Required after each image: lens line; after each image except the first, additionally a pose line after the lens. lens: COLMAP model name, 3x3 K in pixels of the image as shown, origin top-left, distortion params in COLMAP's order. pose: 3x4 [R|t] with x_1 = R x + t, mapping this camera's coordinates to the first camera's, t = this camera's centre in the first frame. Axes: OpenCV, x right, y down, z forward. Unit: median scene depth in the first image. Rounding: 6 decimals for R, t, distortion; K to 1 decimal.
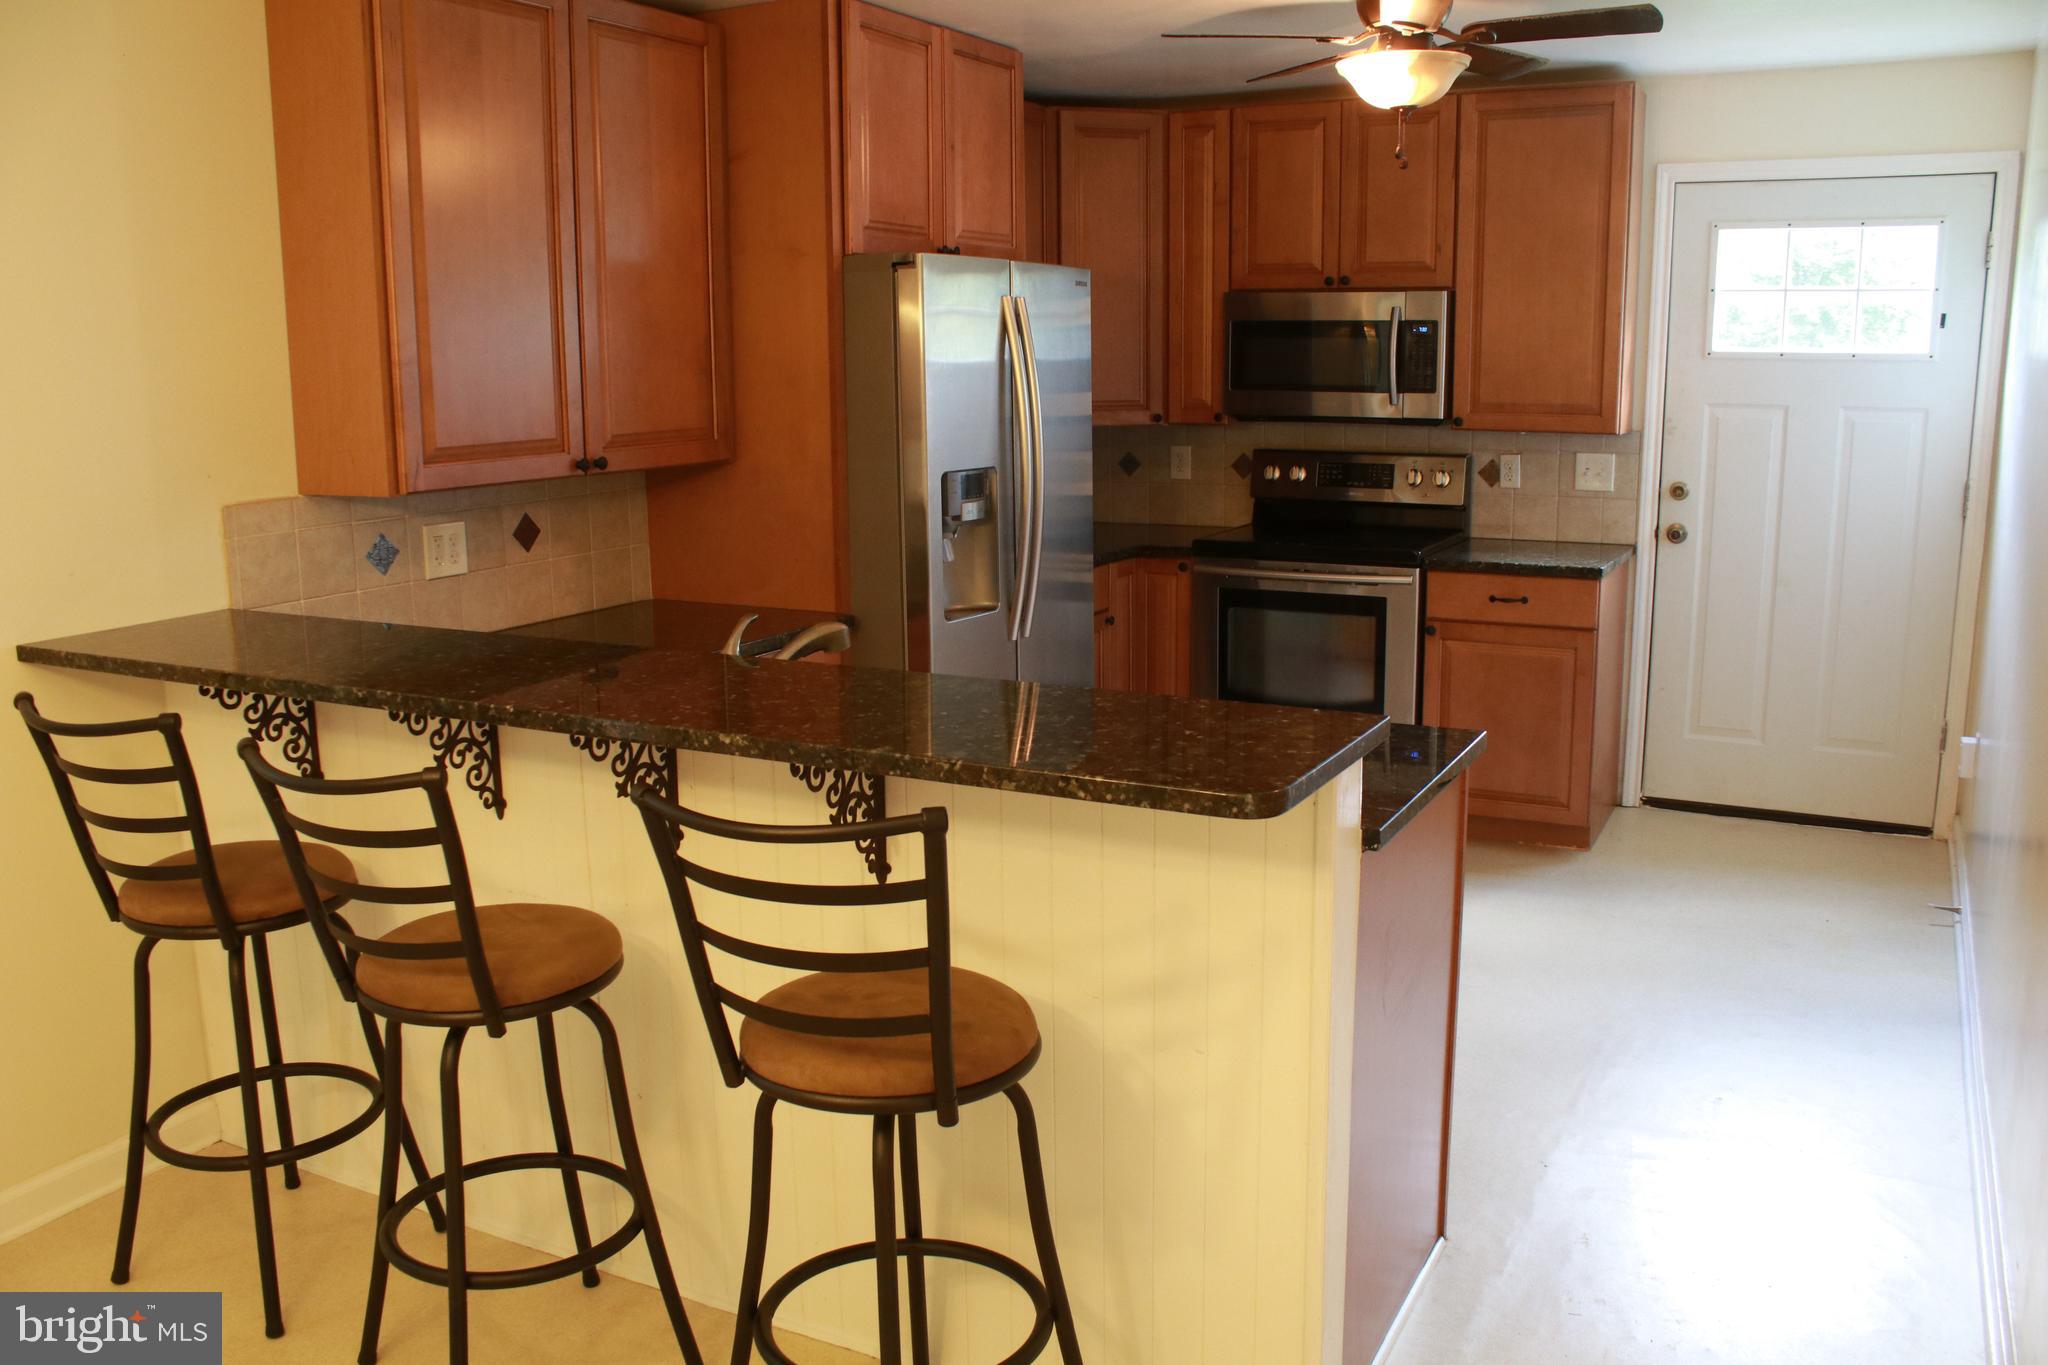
lens RADIAL K [[1708.4, 0, 1015.5], [0, 1708.4, 677.7], [0, 0, 1]] dist [-0.138193, 0.103666]
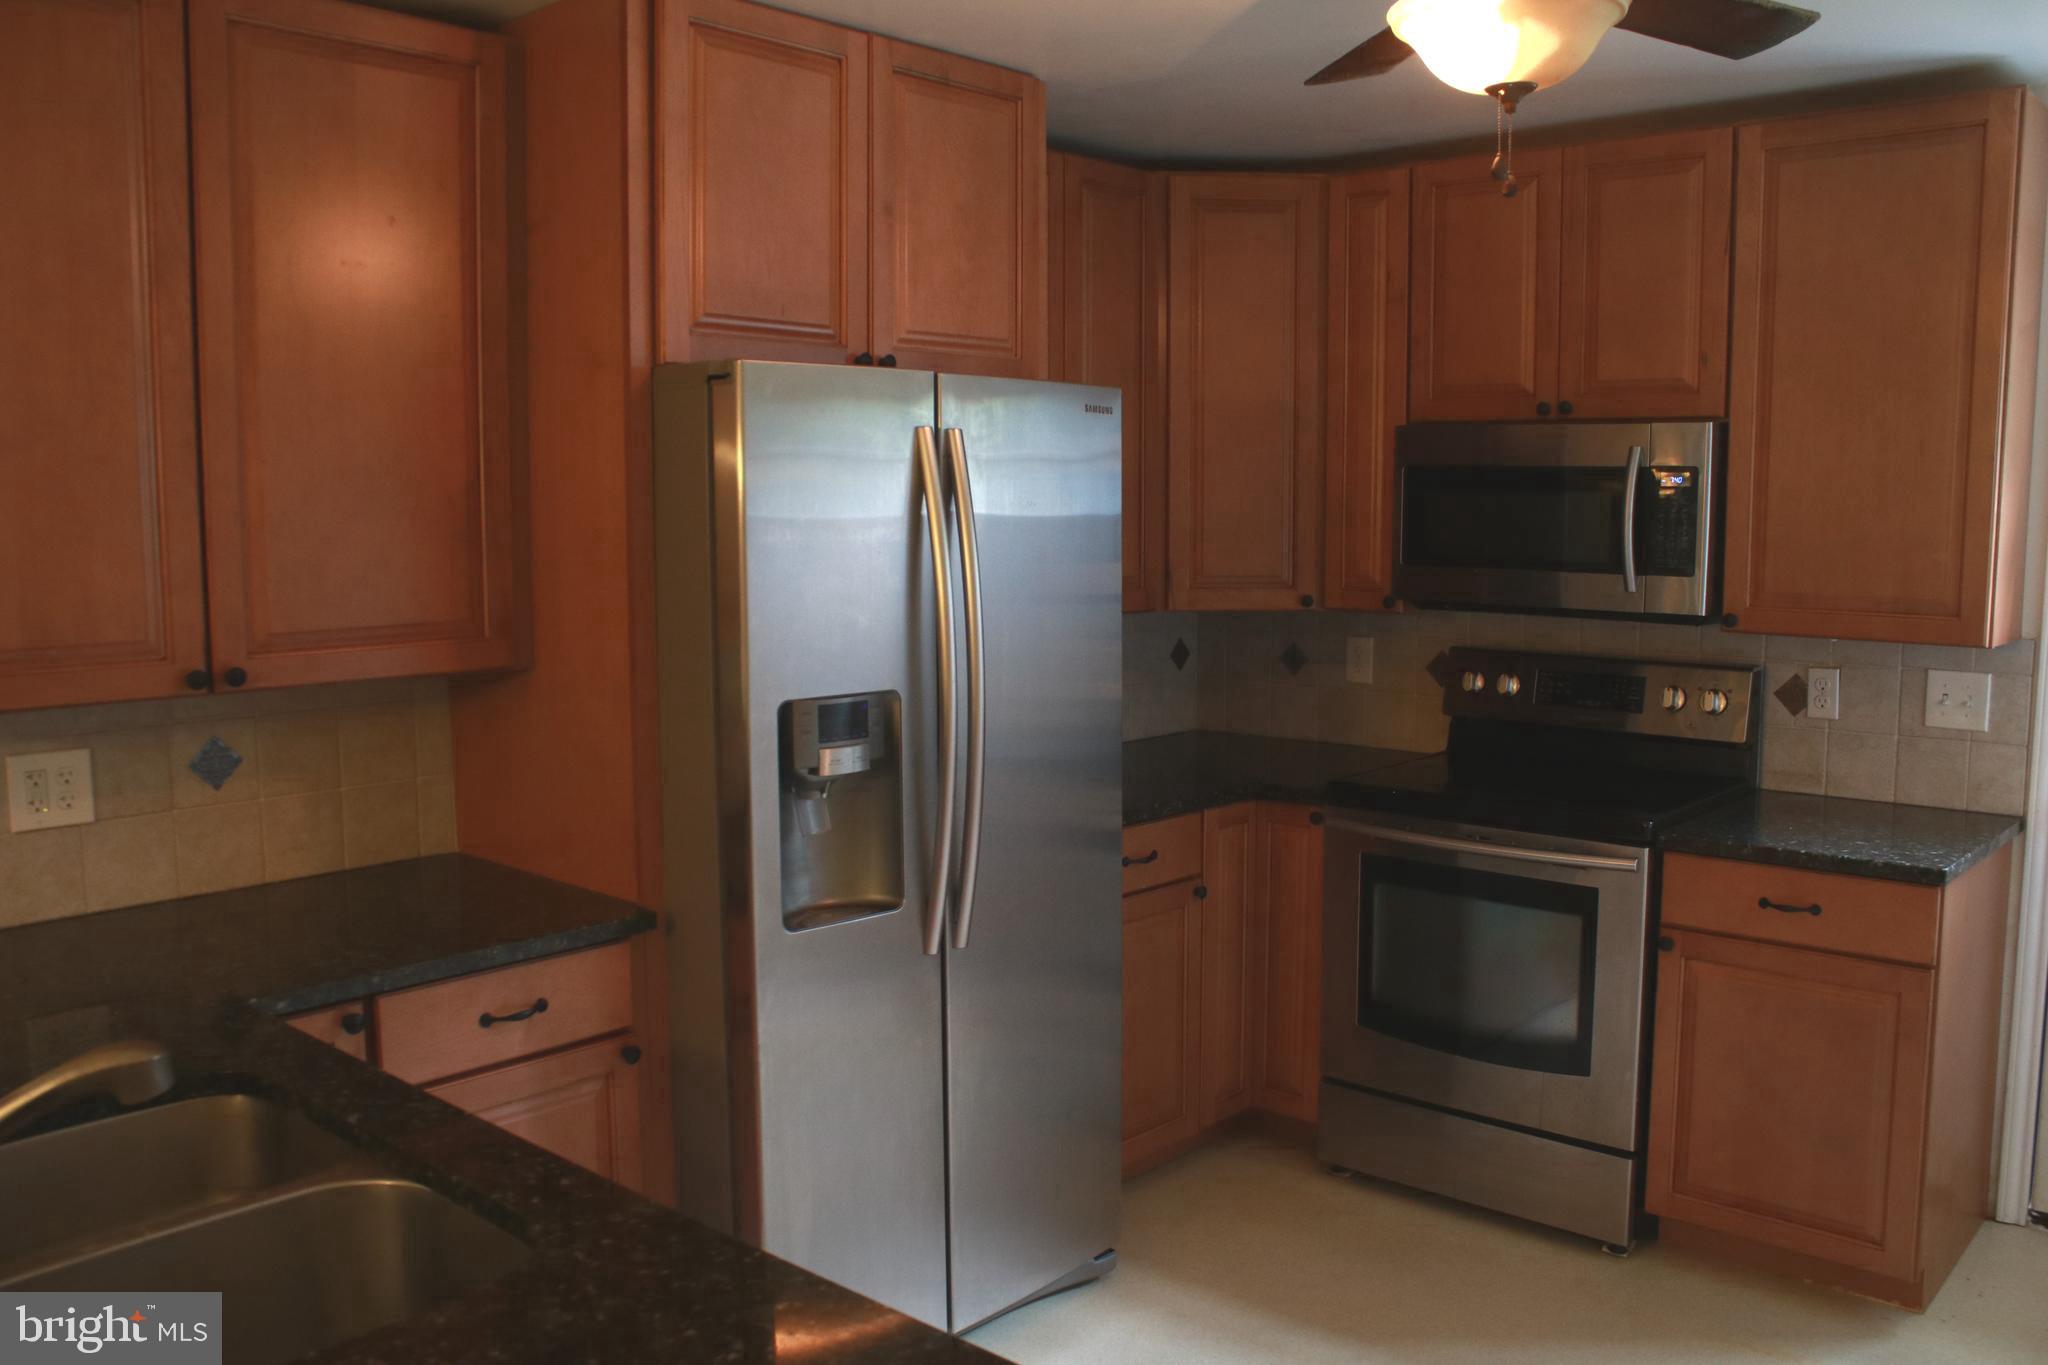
lens RADIAL K [[1708.4, 0, 1010.3], [0, 1708.4, 690.9], [0, 0, 1]] dist [-0.138193, 0.103666]
pose [[0.969269, 0.035564, -0.243418, 0.154182], [-0.053451, 0.996302, -0.067276, -0.067452], [0.240125, 0.078219, 0.967586, 0.316037]]
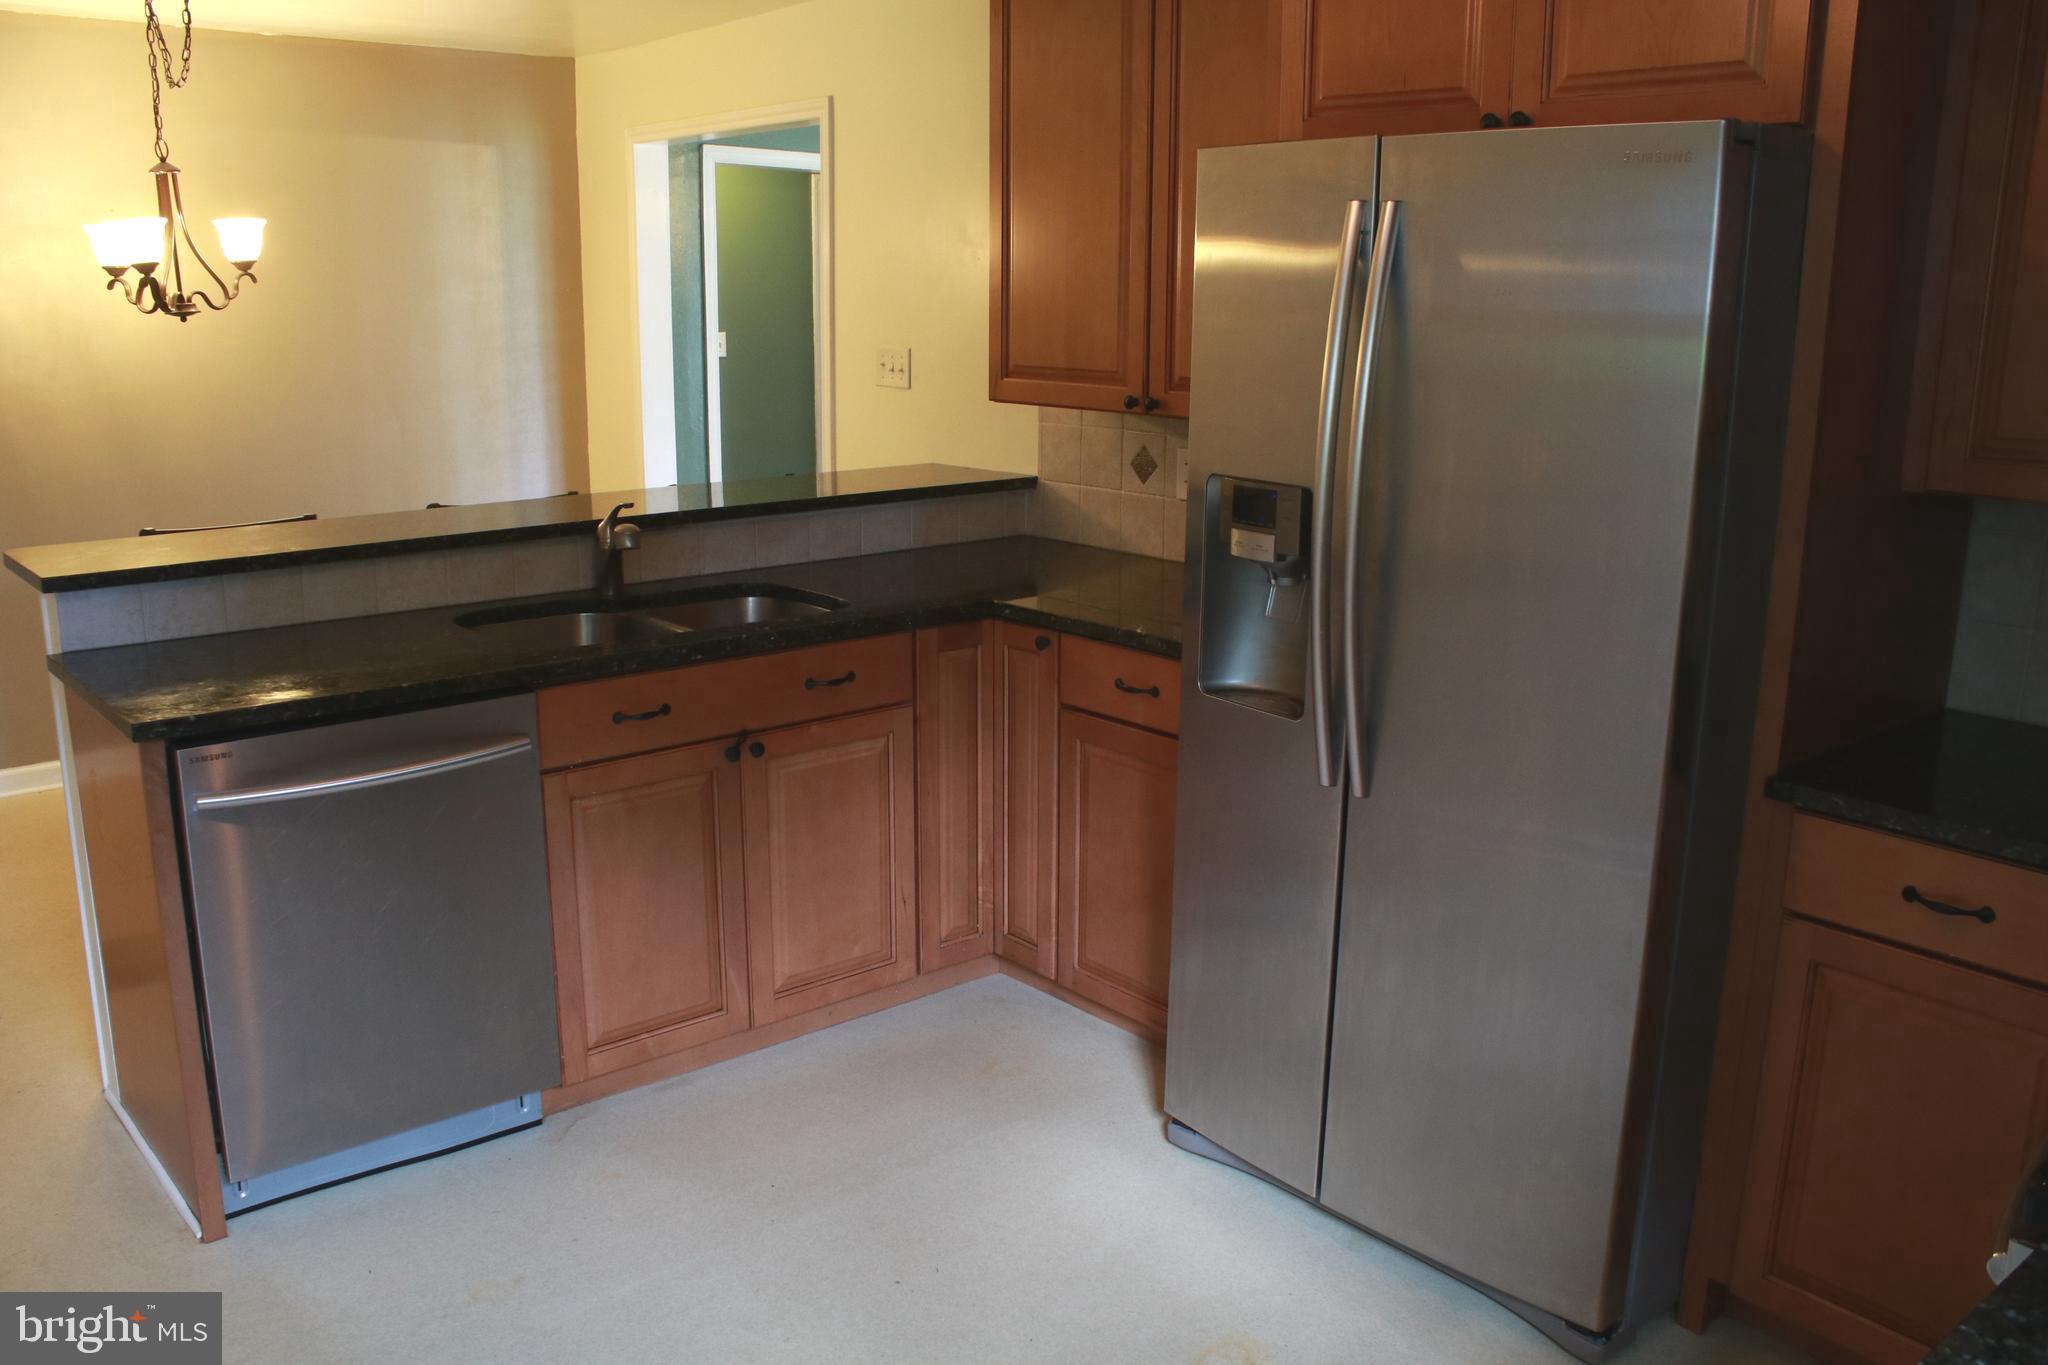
lens RADIAL K [[1708.4, 0, 1019.4], [0, 1708.4, 687.6], [0, 0, 1]] dist [-0.138193, 0.103666]
pose [[-0.364838, 0.227739, -0.902789, 0.487024], [-0.175188, 0.935515, 0.306792, -0.185827], [0.914441, 0.270087, -0.301414, 0.914709]]
